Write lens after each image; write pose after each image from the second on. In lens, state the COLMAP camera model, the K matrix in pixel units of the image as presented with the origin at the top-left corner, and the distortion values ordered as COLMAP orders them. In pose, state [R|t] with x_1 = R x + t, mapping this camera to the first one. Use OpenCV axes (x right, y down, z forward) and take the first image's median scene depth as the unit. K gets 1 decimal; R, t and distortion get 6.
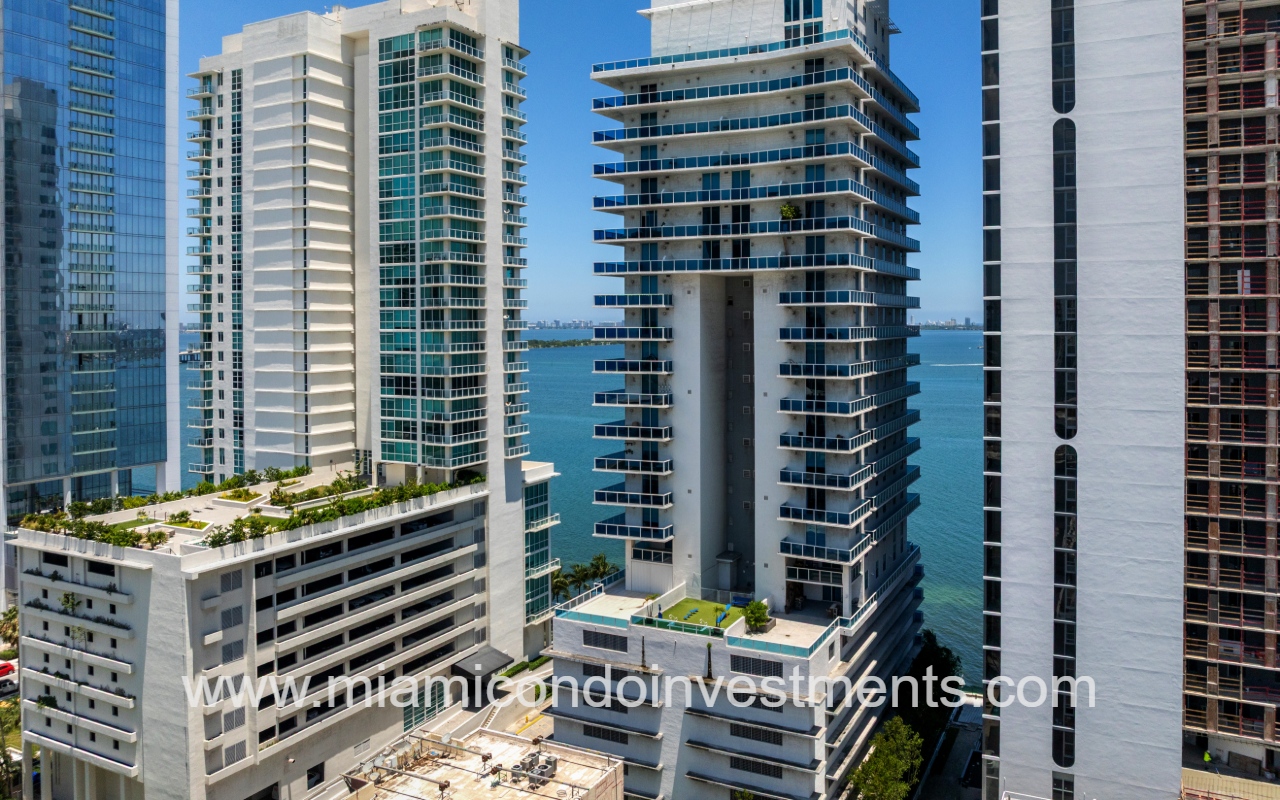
lens RADIAL K [[936.5, 0, 641.5], [0, 936.5, 383.6], [0, 0, 1]] dist [-0.029729, -0.001052]
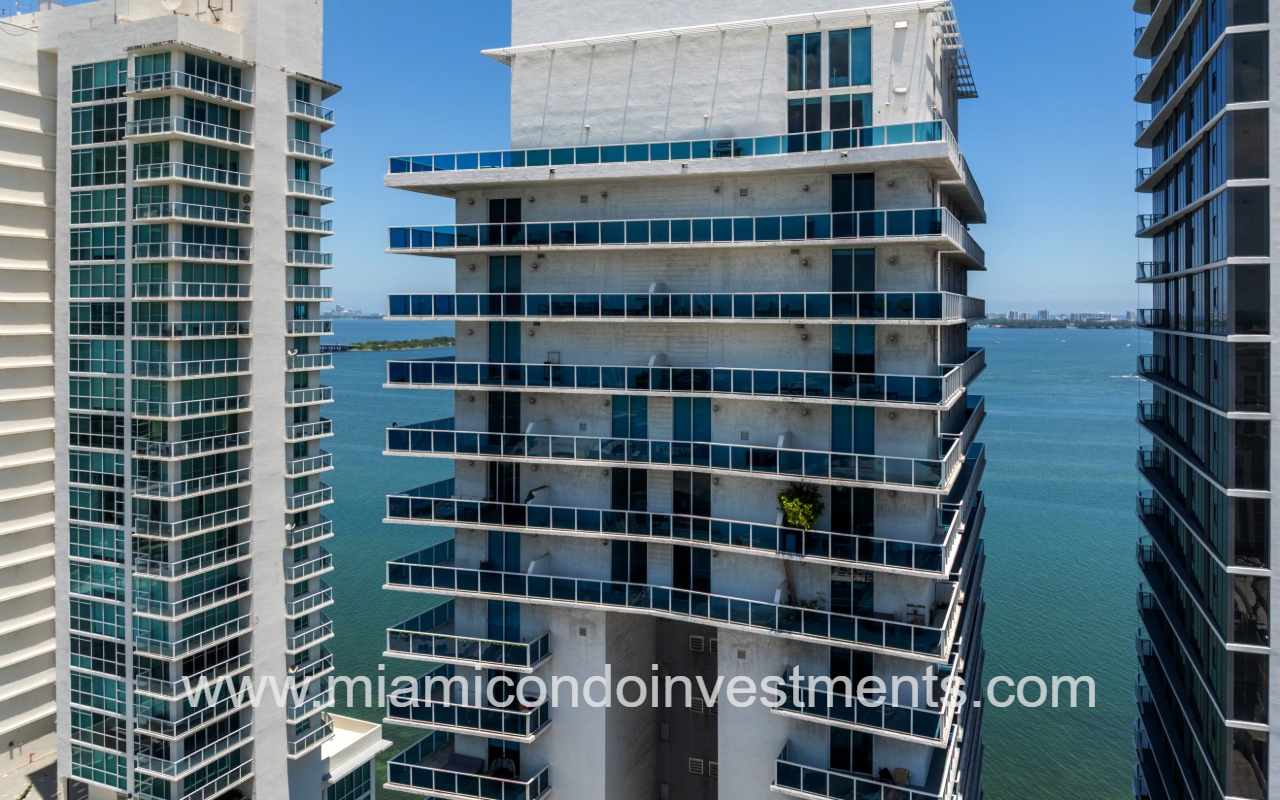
lens RADIAL K [[955.9, 0, 635.2], [0, 955.9, 373.8], [0, 0, 1]] dist [-0.090377, 0.075510]
pose [[0.996148, 0.006938, 0.087412, 0.026331], [-0.006530, 0.999966, -0.004951, -0.179293], [-0.087443, 0.004361, 0.996160, 0.391334]]
